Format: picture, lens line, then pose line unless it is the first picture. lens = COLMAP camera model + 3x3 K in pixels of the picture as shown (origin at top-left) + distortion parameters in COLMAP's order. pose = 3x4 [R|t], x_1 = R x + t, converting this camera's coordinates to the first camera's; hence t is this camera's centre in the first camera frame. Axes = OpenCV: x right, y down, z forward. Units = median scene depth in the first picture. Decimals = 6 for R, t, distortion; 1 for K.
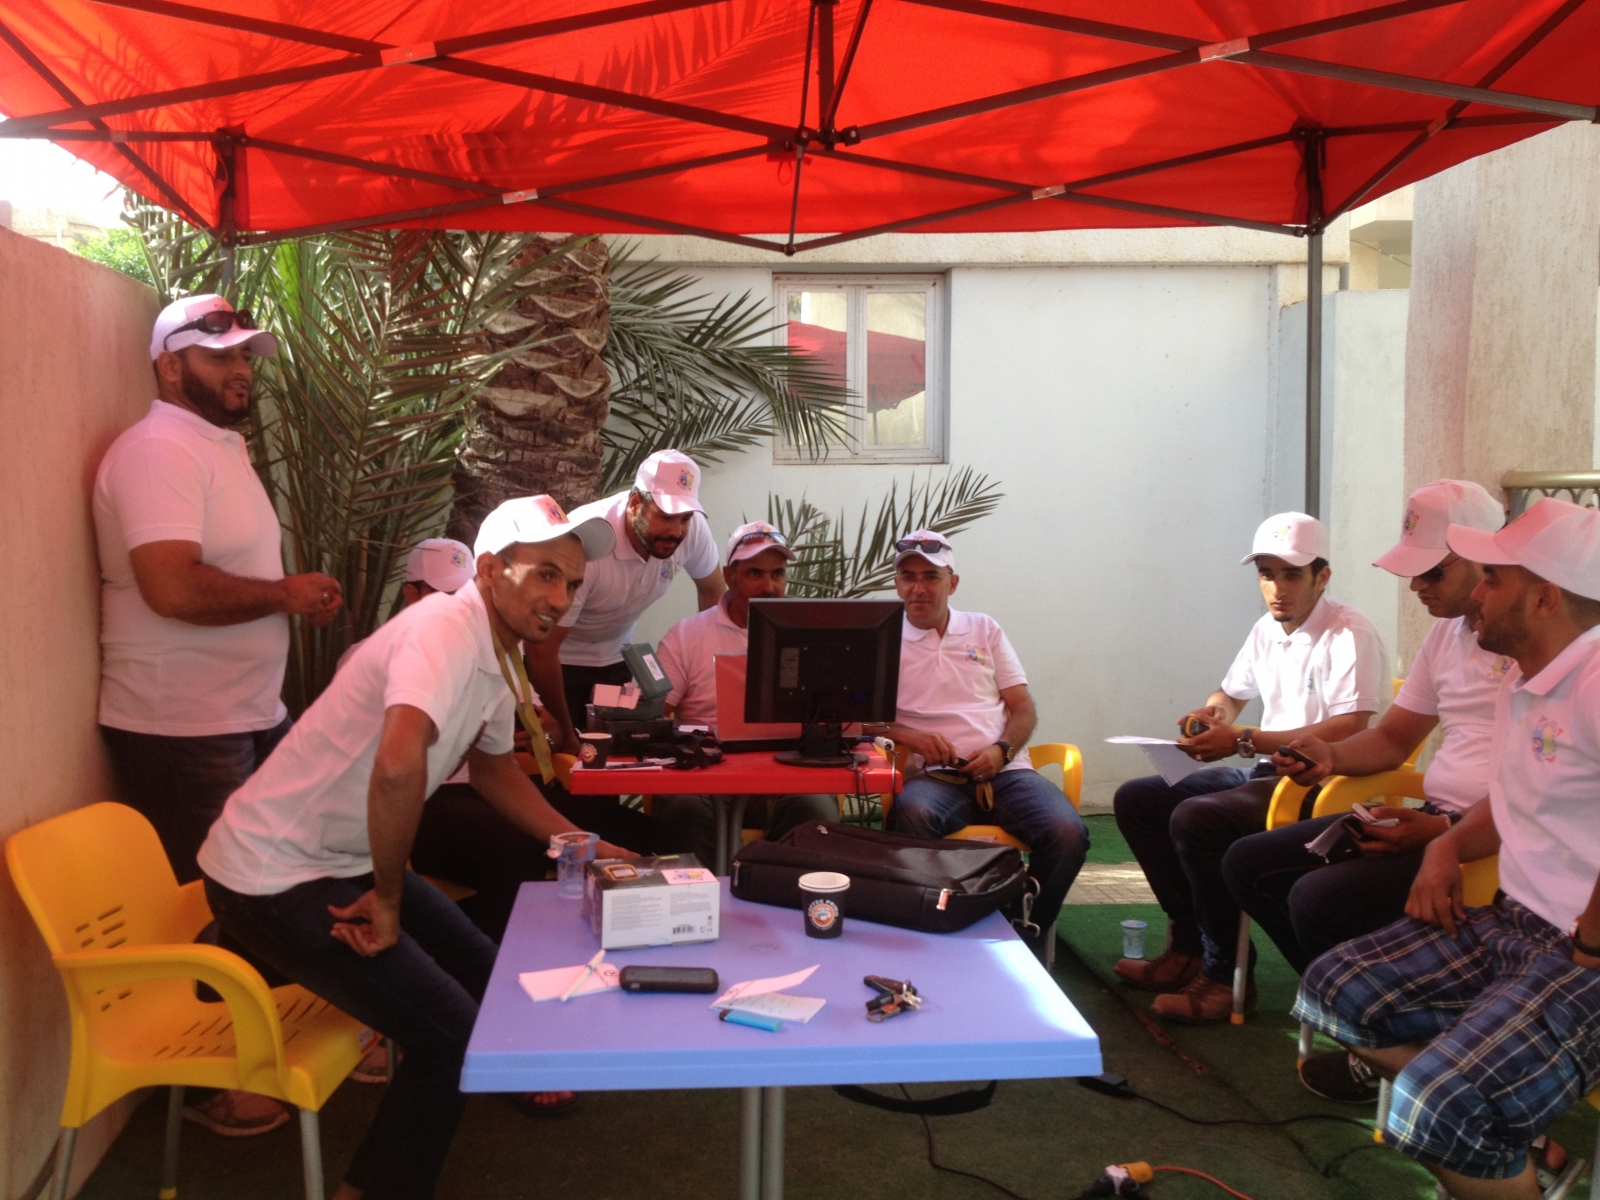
lens RADIAL K [[1572.2, 0, 799.0], [0, 1572.2, 654.1], [0, 0, 1]] dist [0.142502, -0.440674]
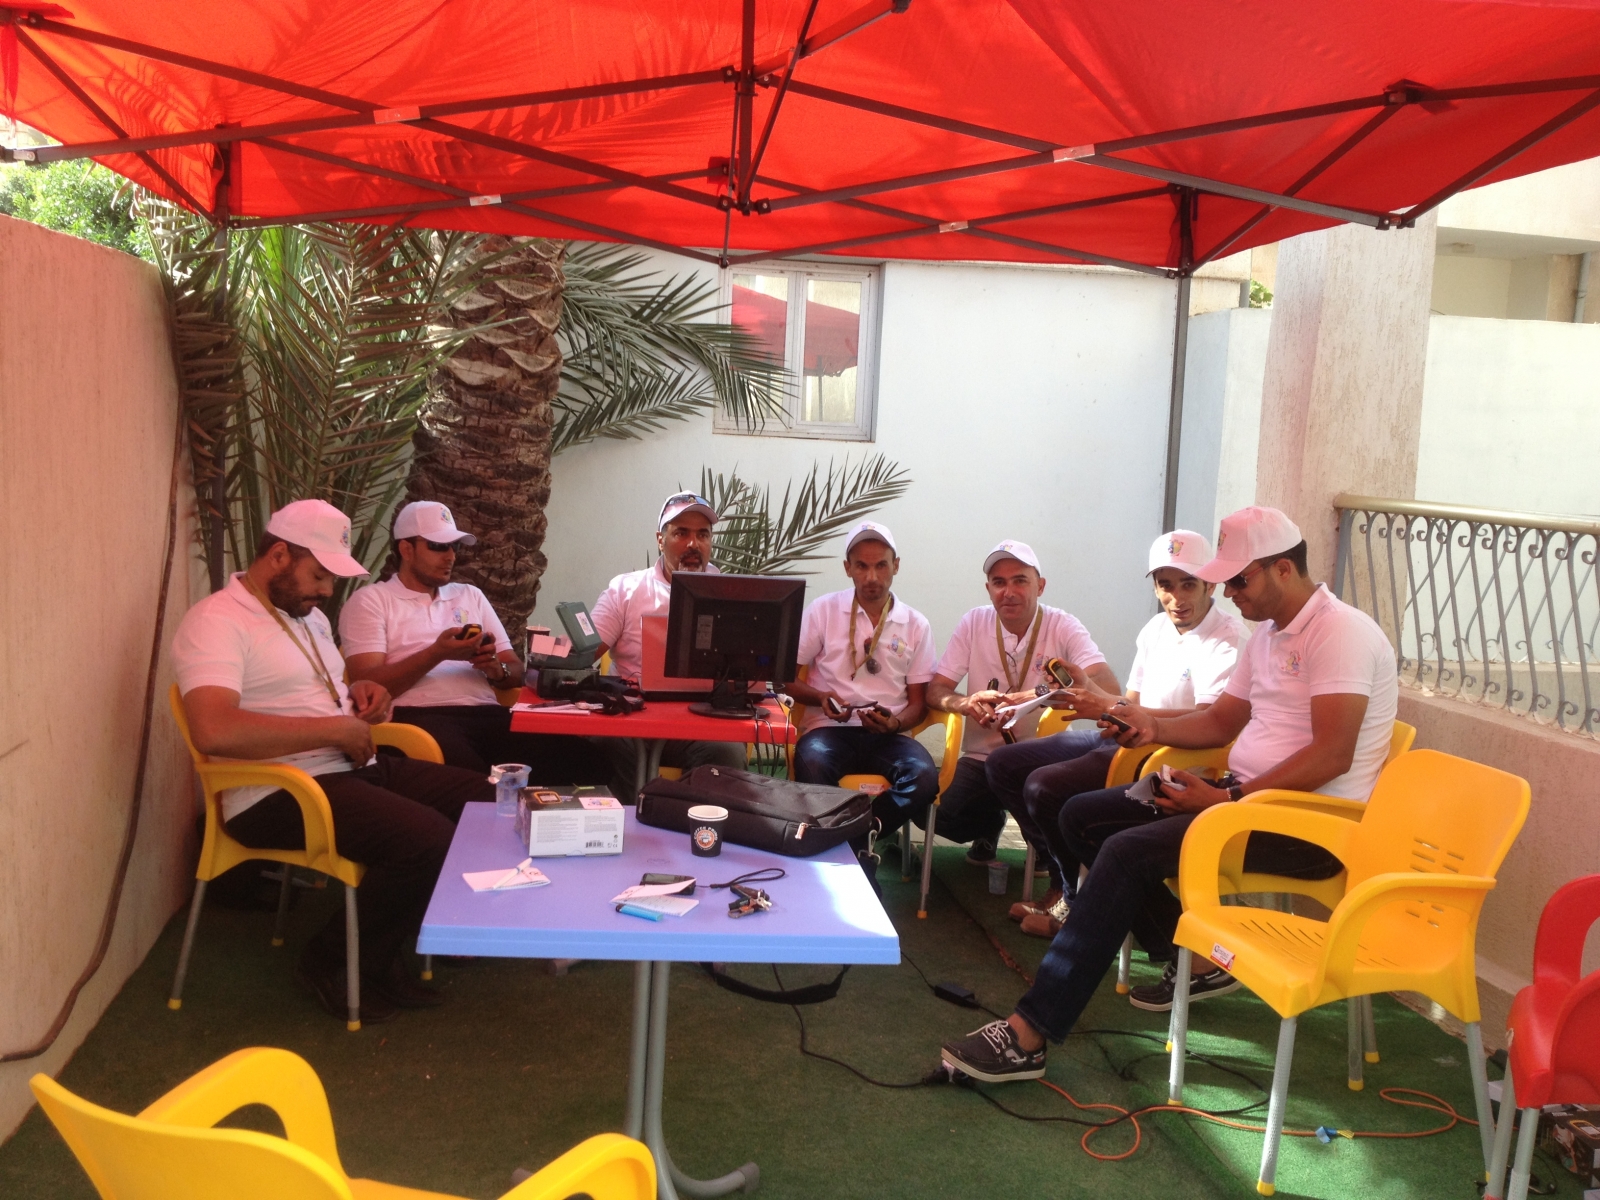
lens RADIAL K [[1580.6, 0, 821.6], [0, 1580.6, 624.6], [0, 0, 1]] dist [0.183516, -0.427444]
pose [[0.997524, 0.051174, 0.048233, 0.017316], [-0.051985, 0.998524, 0.015717, -0.014268], [-0.047357, -0.018185, 0.998712, -0.125845]]
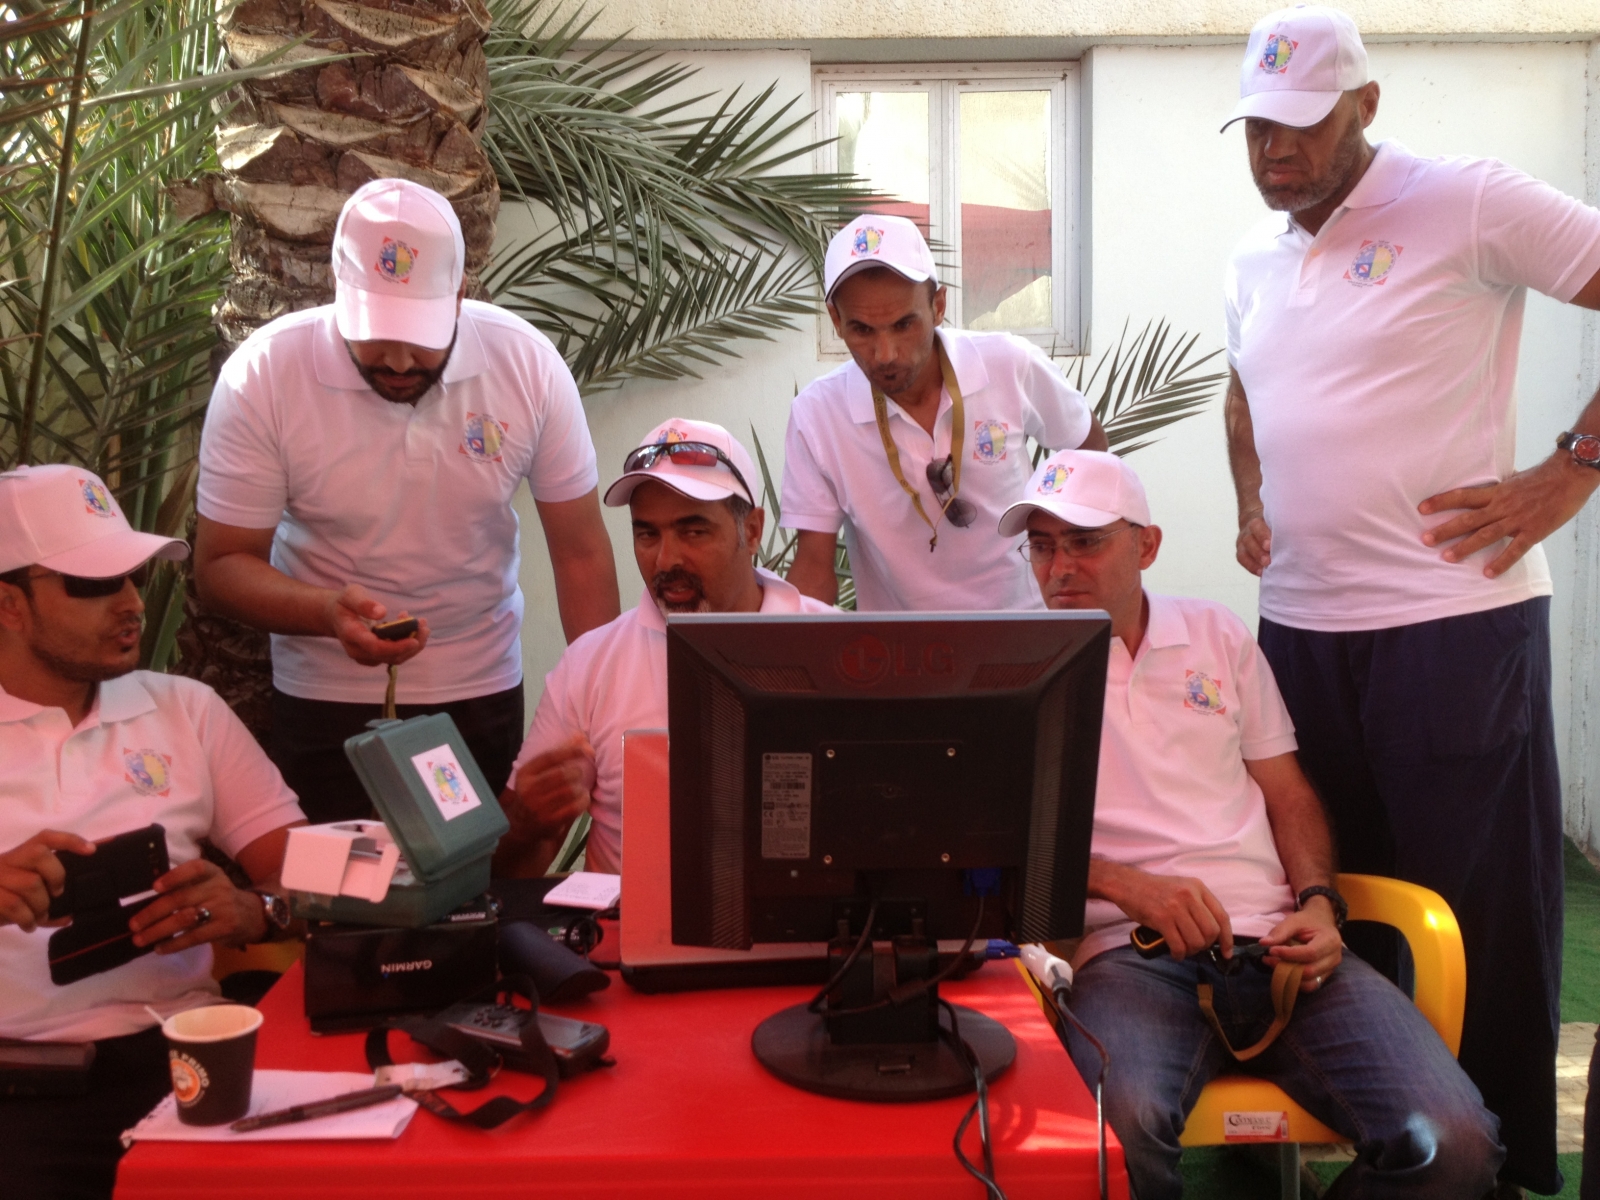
lens RADIAL K [[1576.5, 0, 821.7], [0, 1576.5, 608.8], [0, 0, 1]] dist [0.181244, -0.457298]
pose [[0.999230, -0.011222, -0.037593, 0.012104], [0.011367, 0.999929, 0.003649, -0.026966], [0.037550, -0.004073, 0.999286, 0.475316]]
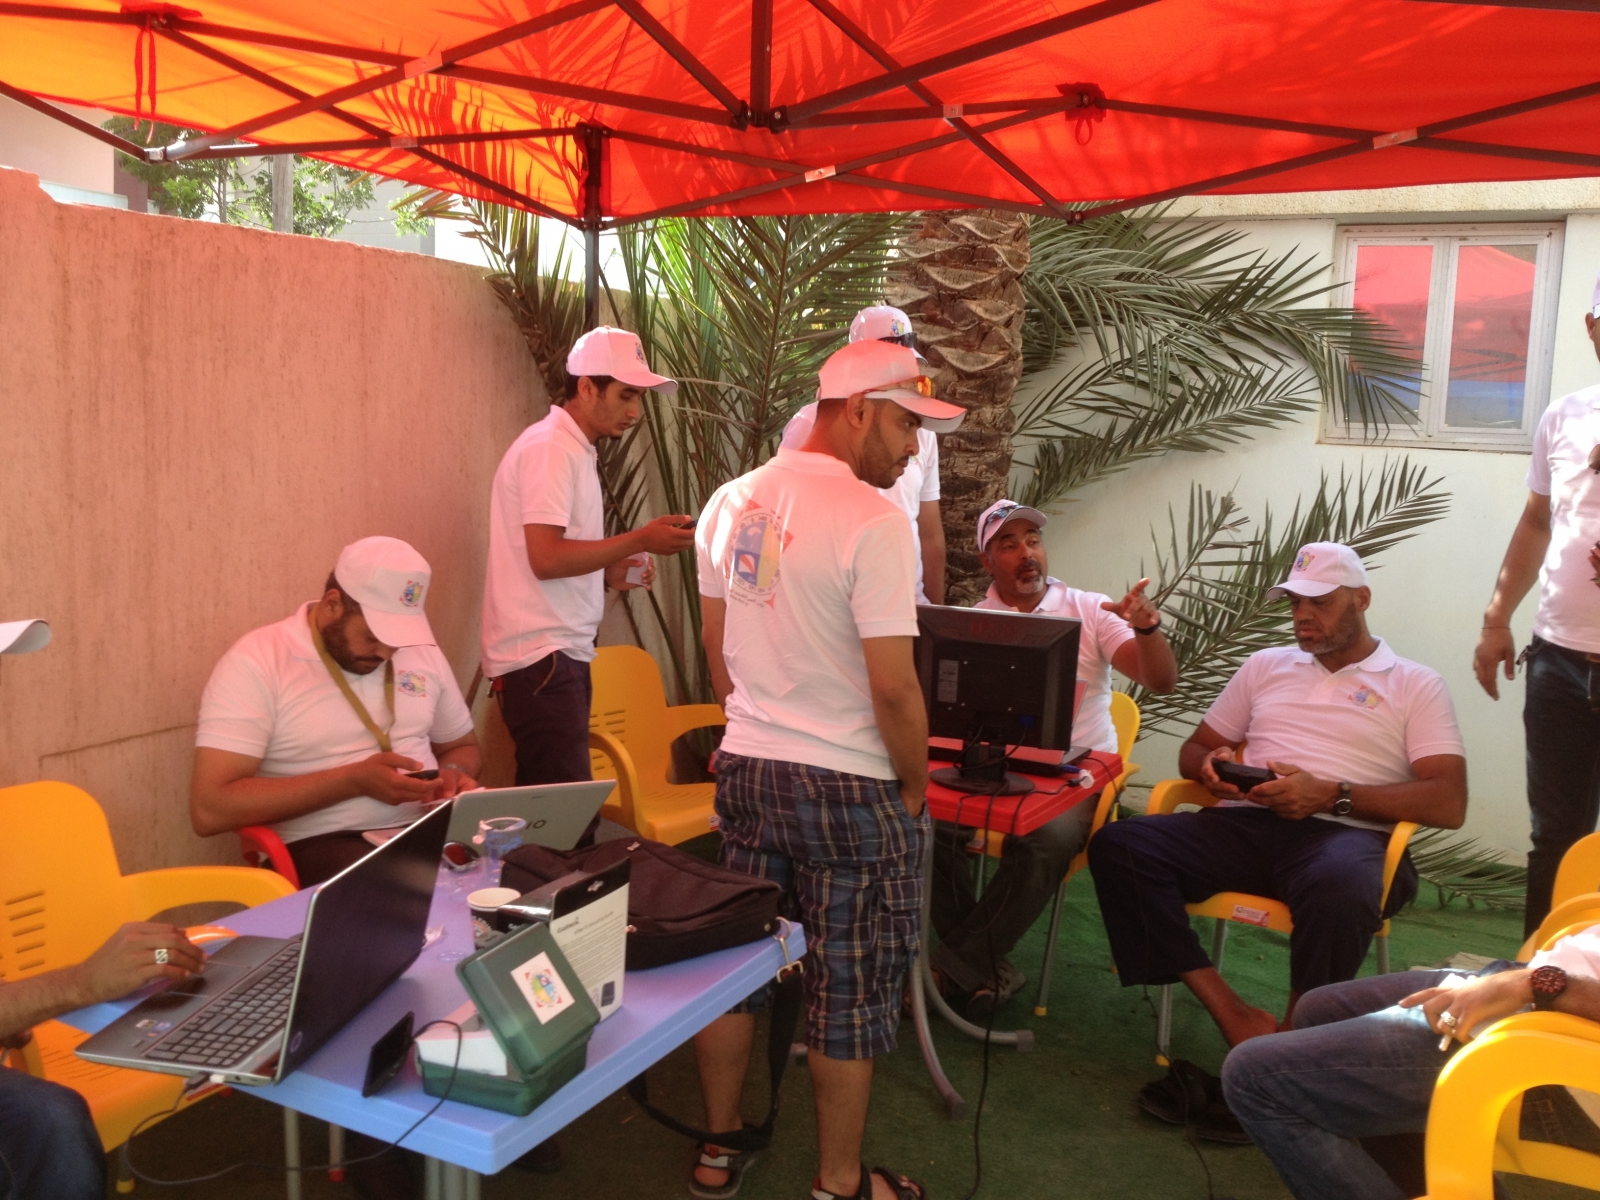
lens RADIAL K [[1577.2, 0, 780.1], [0, 1577.2, 633.4], [0, 0, 1]] dist [0.206763, -0.443556]
pose [[0.843263, 0.114920, -0.525073, 0.296563], [-0.103581, 0.993310, 0.051050, -0.040889], [0.527427, 0.011339, 0.849525, 0.113225]]
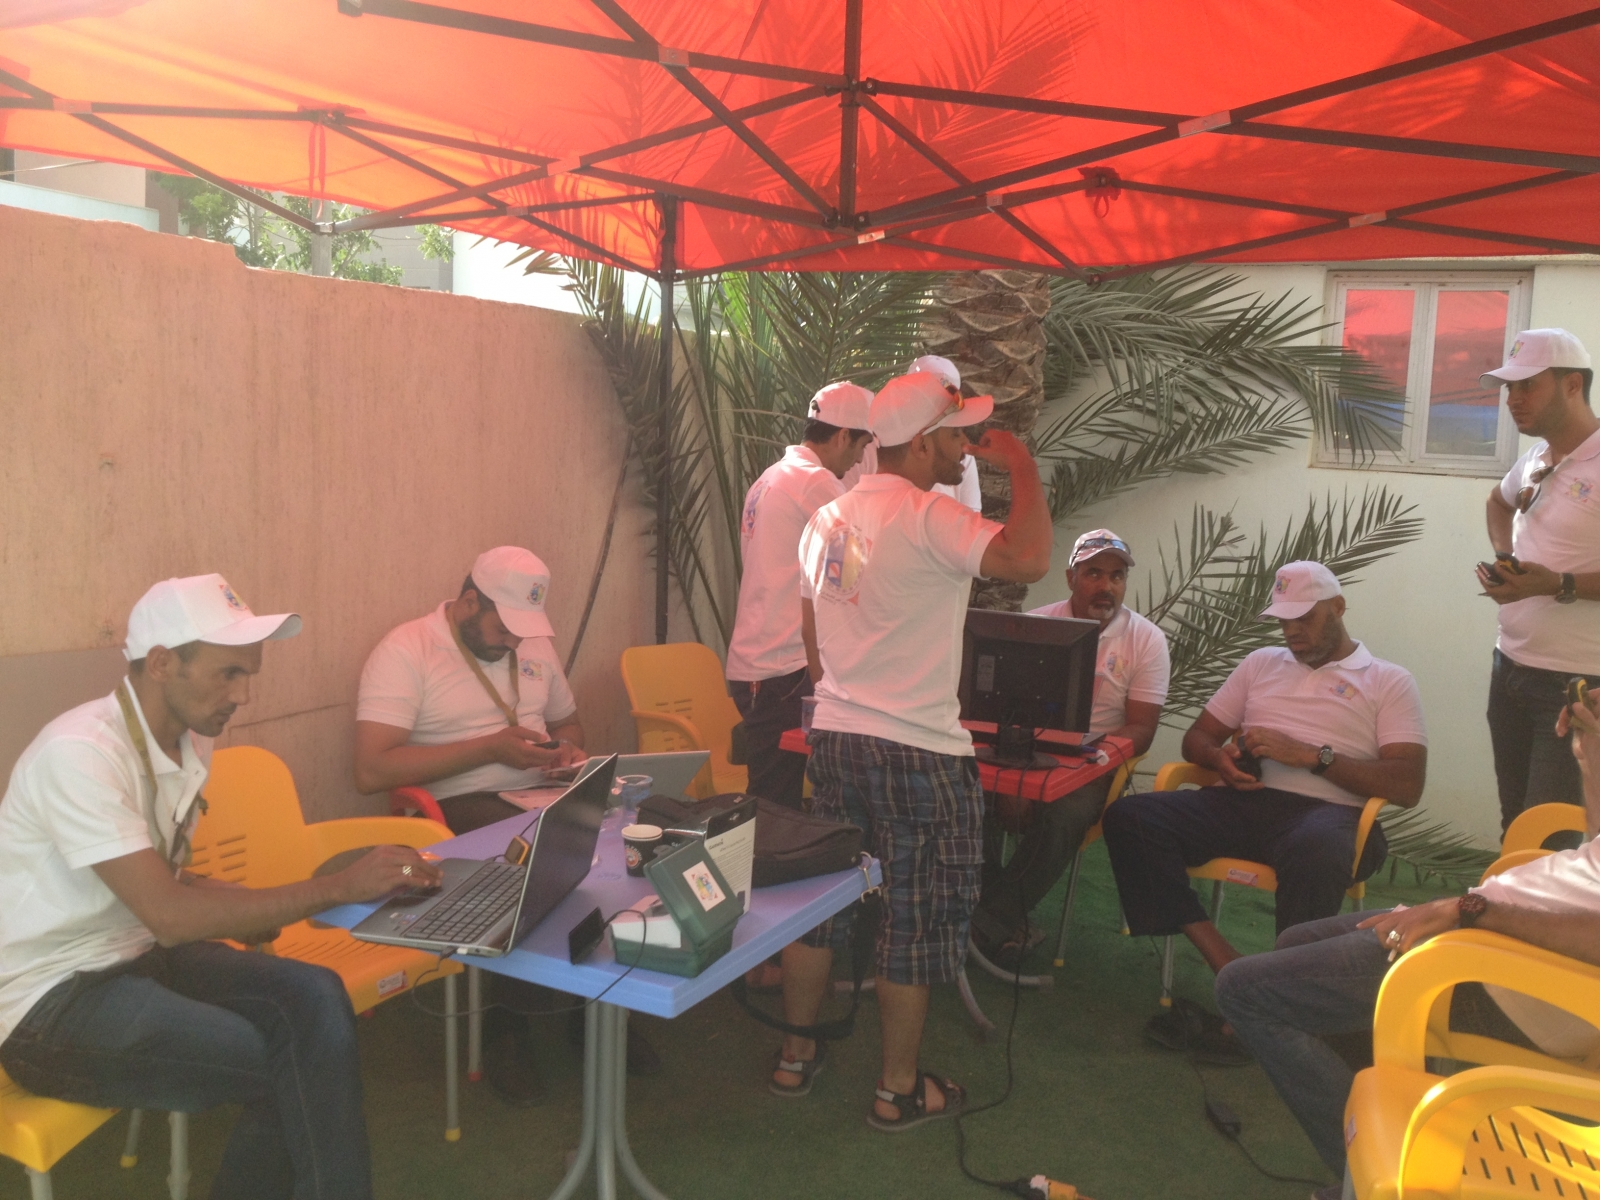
lens RADIAL K [[1570.0, 0, 764.4], [0, 1570.0, 598.9], [0, 0, 1]] dist [0.195592, -0.416133]
pose [[0.834852, 0.108783, -0.539618, 0.335428], [-0.112355, 0.993317, 0.026420, -0.039230], [0.538886, 0.038572, 0.841495, -0.002023]]
